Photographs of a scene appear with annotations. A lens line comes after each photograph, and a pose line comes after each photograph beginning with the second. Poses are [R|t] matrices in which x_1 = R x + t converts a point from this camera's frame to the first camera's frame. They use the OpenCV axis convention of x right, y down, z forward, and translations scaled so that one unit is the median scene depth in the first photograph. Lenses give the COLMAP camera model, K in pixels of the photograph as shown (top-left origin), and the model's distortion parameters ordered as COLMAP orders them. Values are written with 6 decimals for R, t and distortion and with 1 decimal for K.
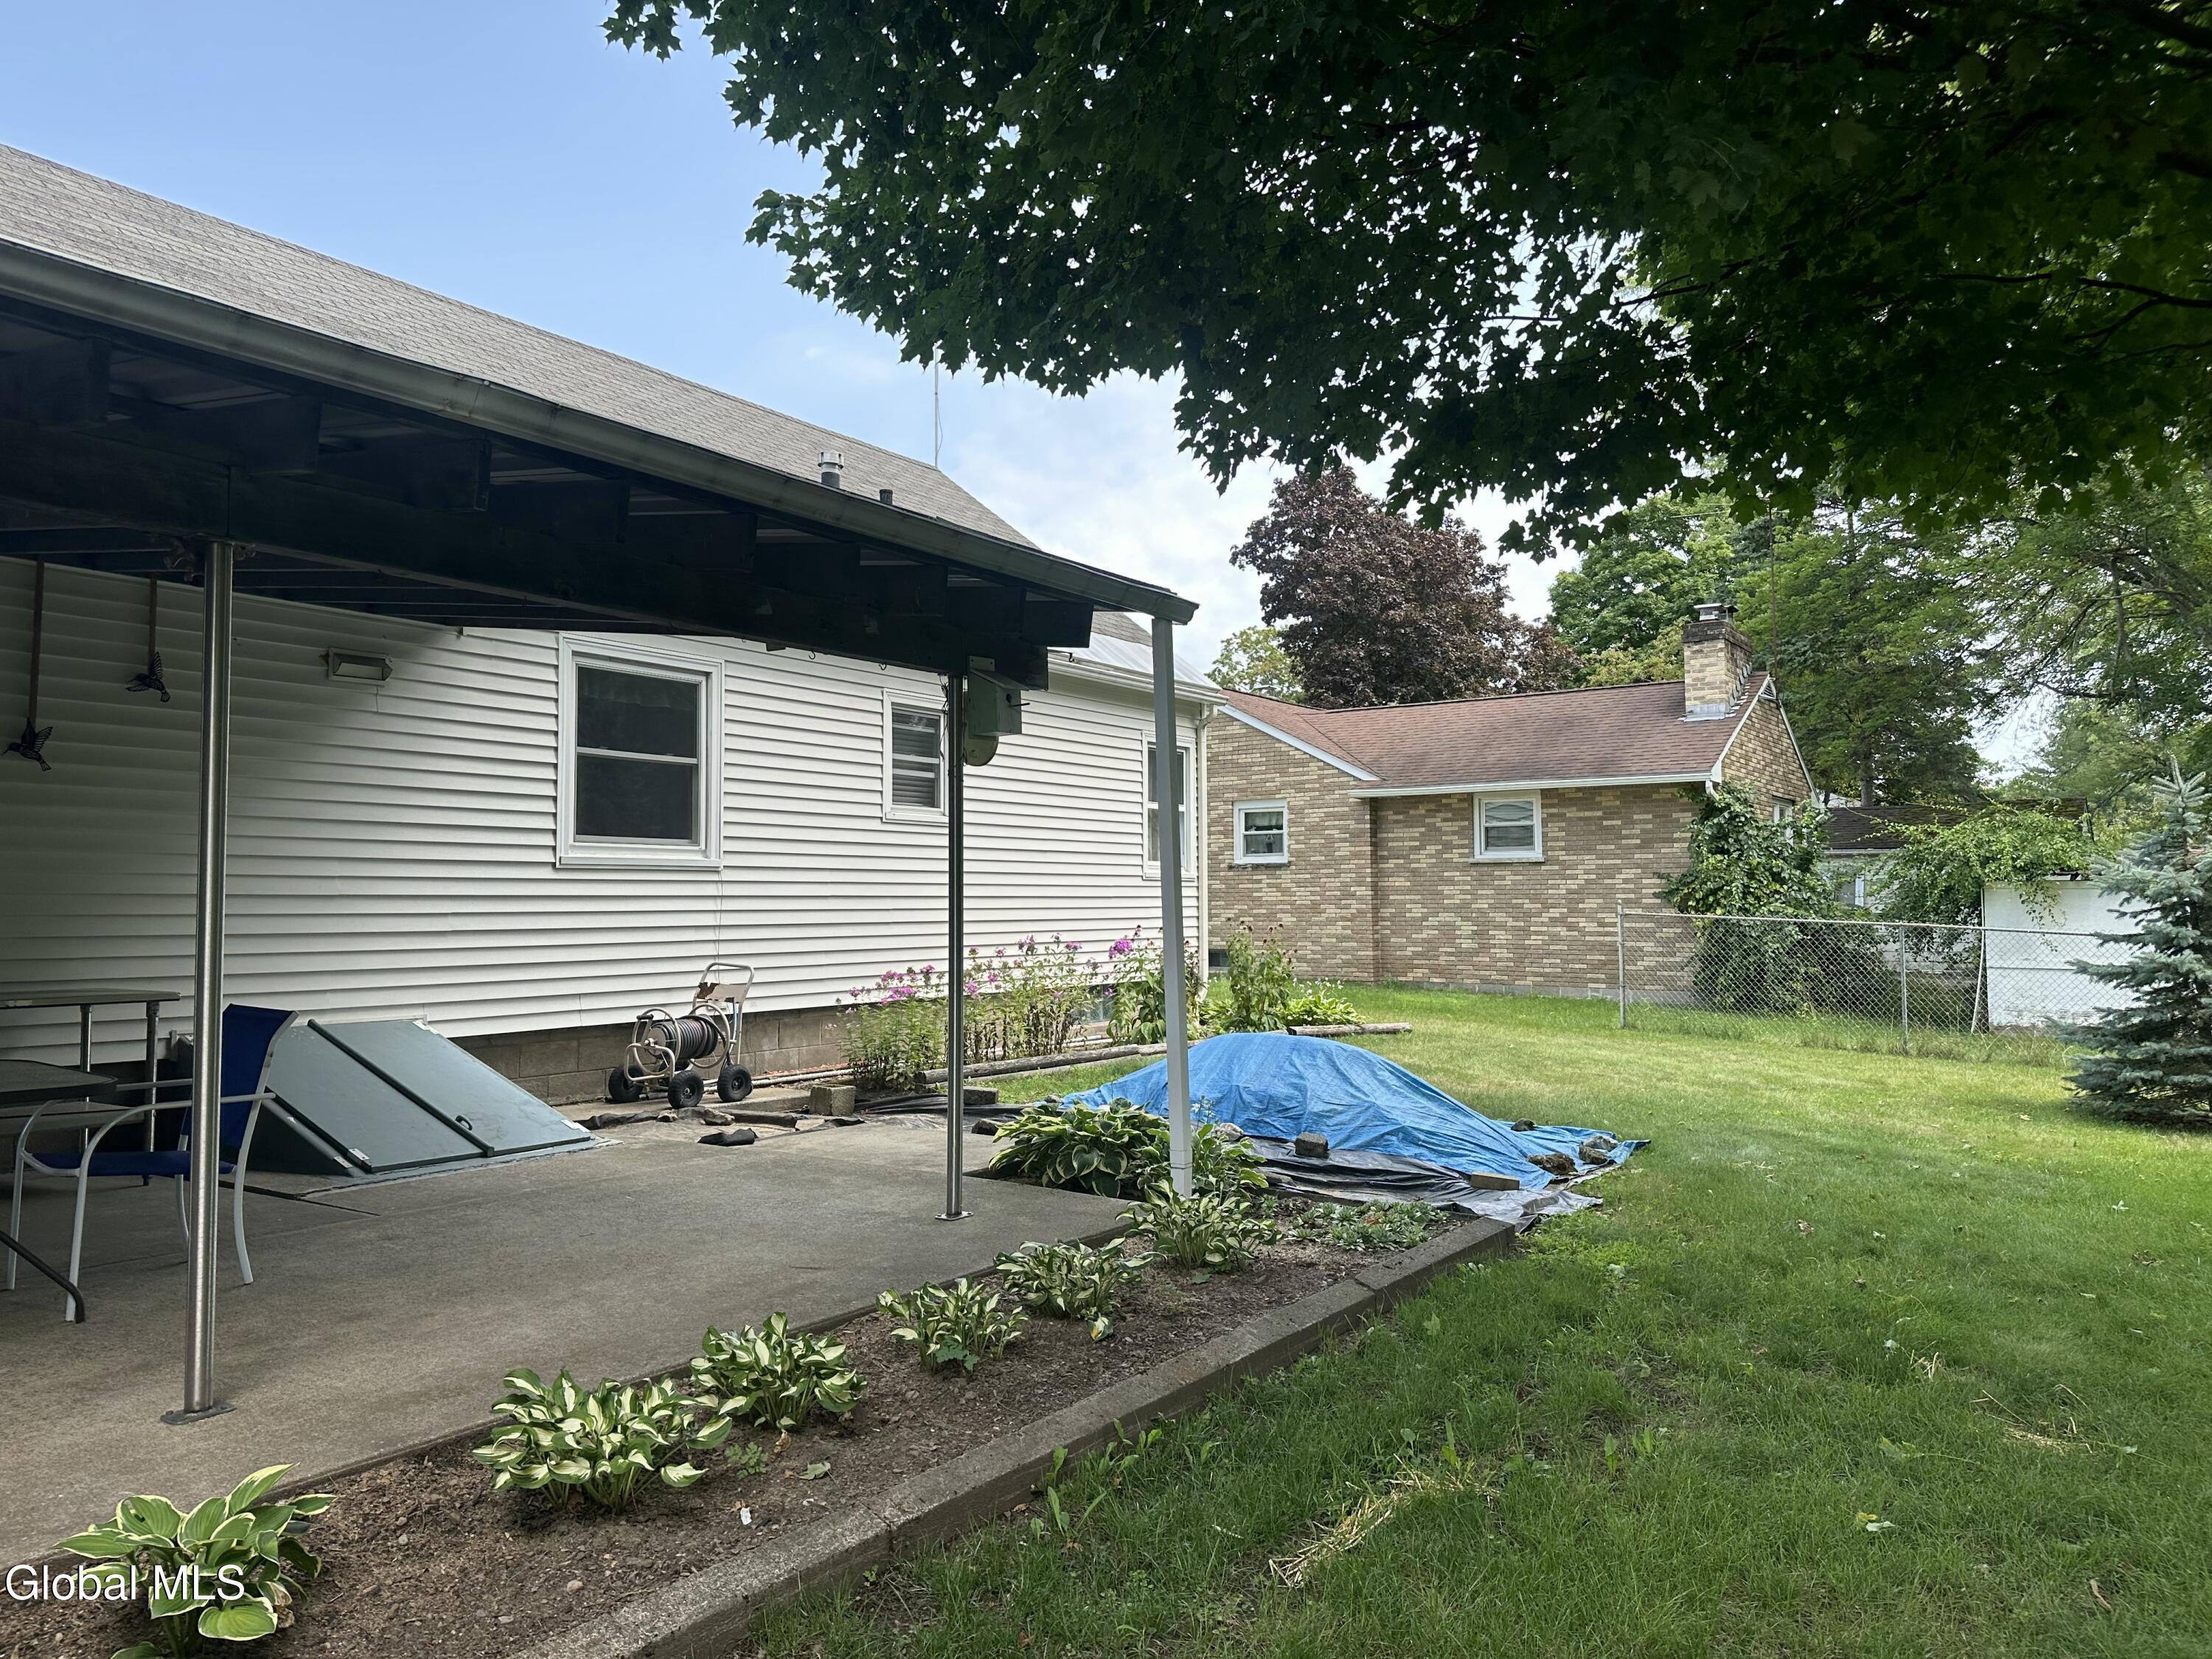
lens RADIAL K [[1537.0, 0, 1106.0], [0, 1537.0, 829.5], [0, 0, 1]] dist [0.138655, -0.205774]
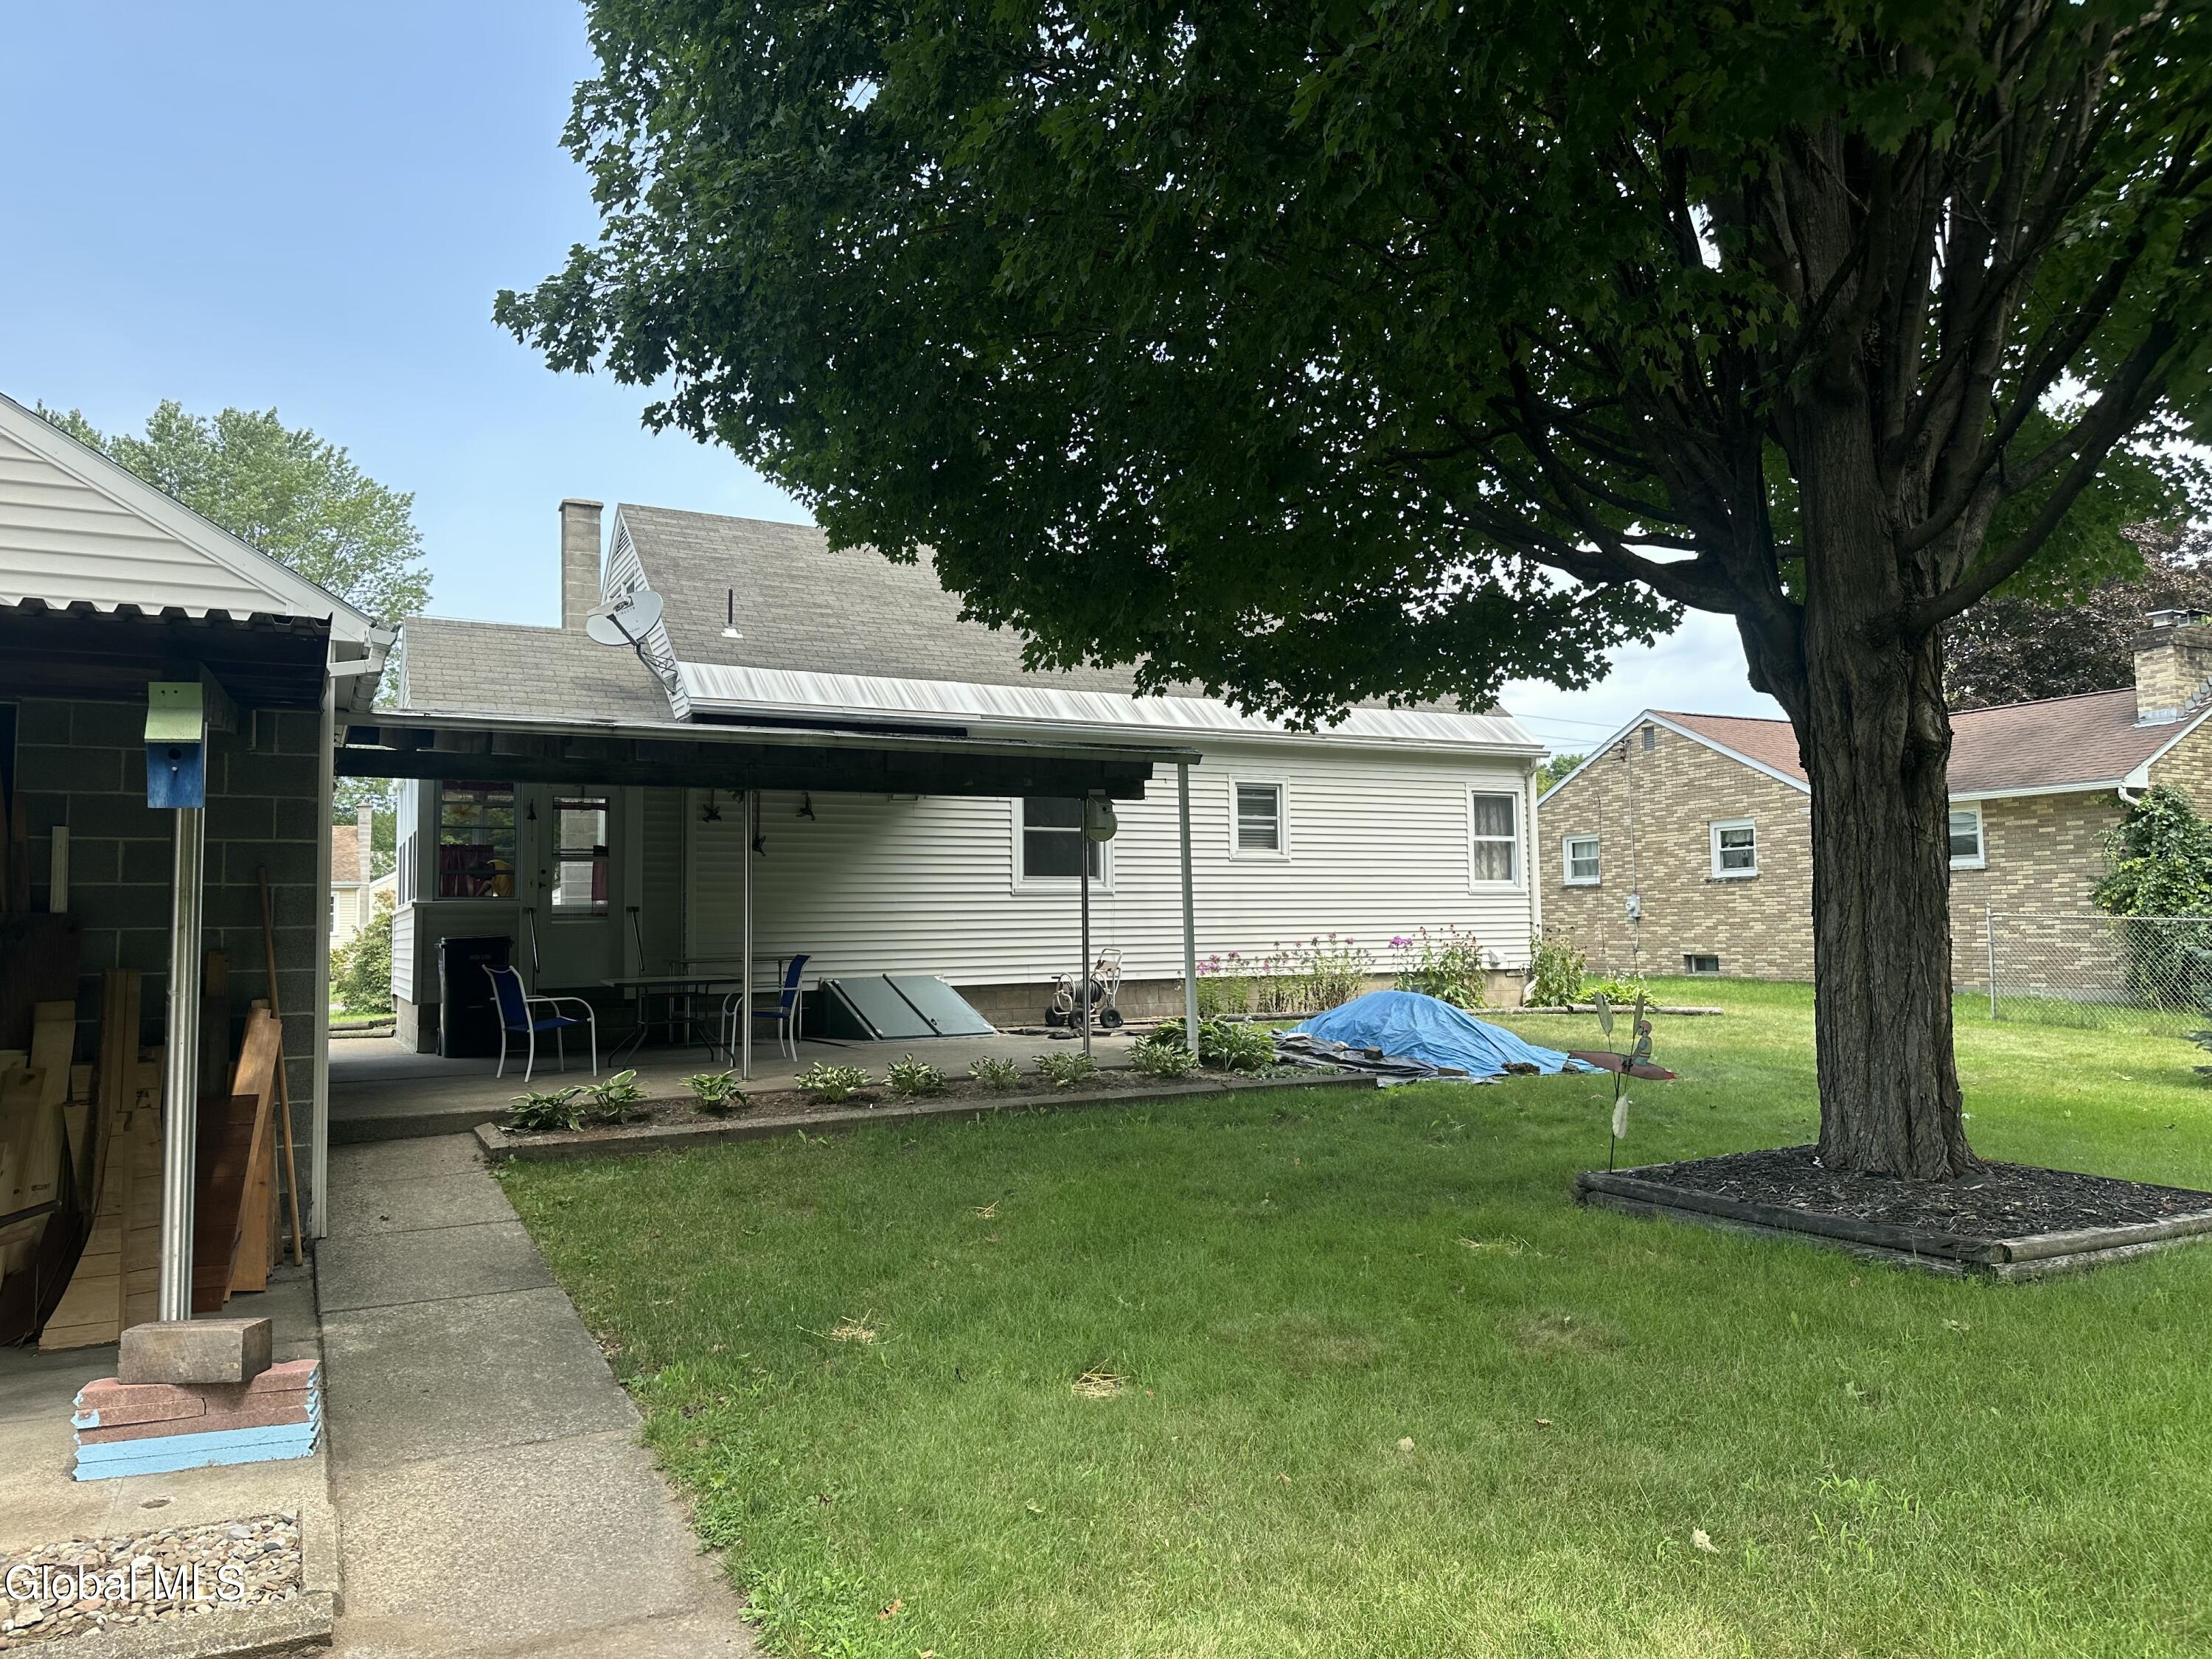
lens RADIAL K [[1537.0, 0, 1106.0], [0, 1537.0, 829.5], [0, 0, 1]] dist [0.138655, -0.205774]
pose [[0.887630, -0.041419, -0.458691, 0.248340], [0.035195, 0.999136, -0.022114, -0.003423], [0.459211, 0.003486, 0.888320, -0.233927]]
